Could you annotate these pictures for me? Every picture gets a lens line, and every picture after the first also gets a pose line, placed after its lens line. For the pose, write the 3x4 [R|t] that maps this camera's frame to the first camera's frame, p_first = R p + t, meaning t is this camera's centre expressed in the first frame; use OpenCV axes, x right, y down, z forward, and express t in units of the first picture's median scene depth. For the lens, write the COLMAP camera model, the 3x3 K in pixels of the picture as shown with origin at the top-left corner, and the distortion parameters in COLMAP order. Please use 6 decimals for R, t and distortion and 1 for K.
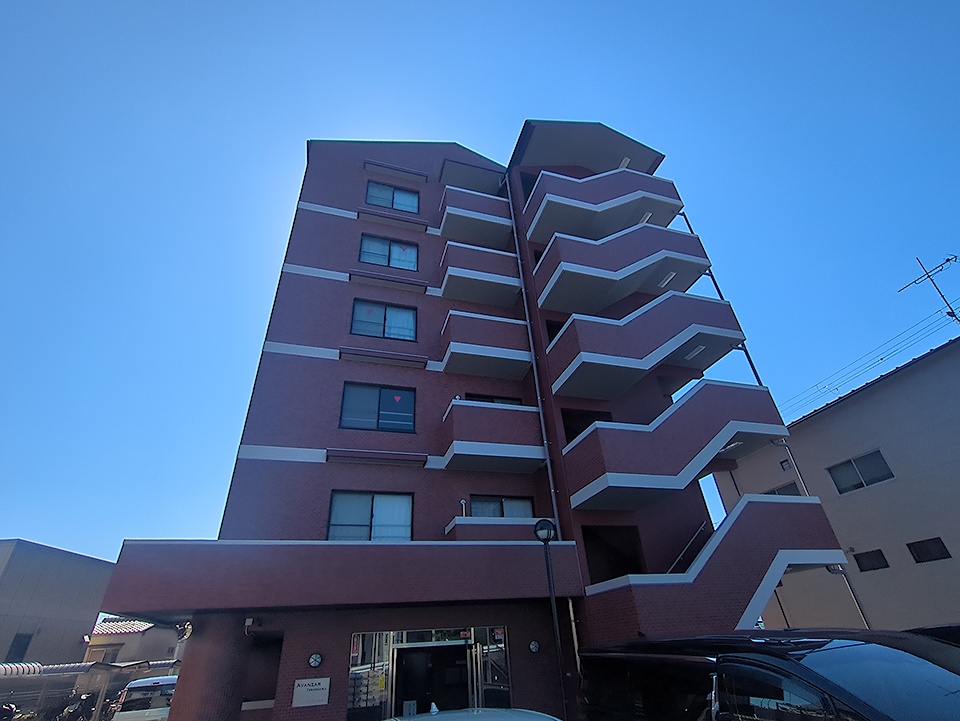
lens RADIAL K [[457.2, 0, 479.0], [0, 457.2, 359.8], [0, 0, 1]] dist [-0.004305, -0.000202]
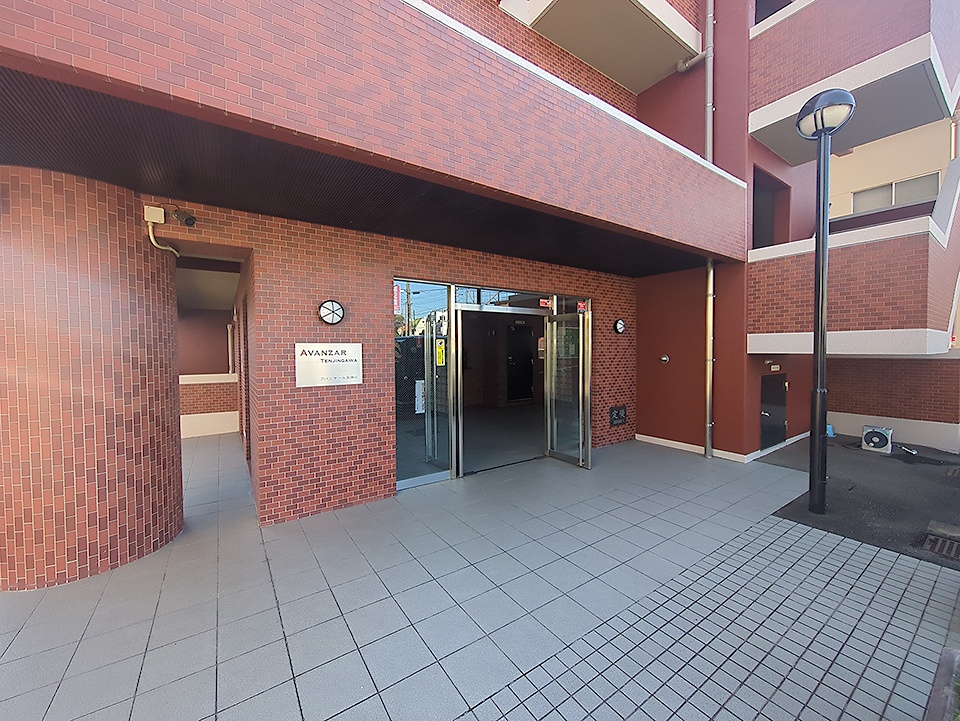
lens RADIAL K [[382.3, 0, 481.4], [0, 382.3, 359.6], [0, 0, 1]] dist [-0.010526, -0.000333]
pose [[0.957289, 0.040489, 0.286285, -0.320589], [-0.193891, 0.824413, 0.531742, 0.448231], [-0.214487, -0.564539, 0.797052, 0.603898]]
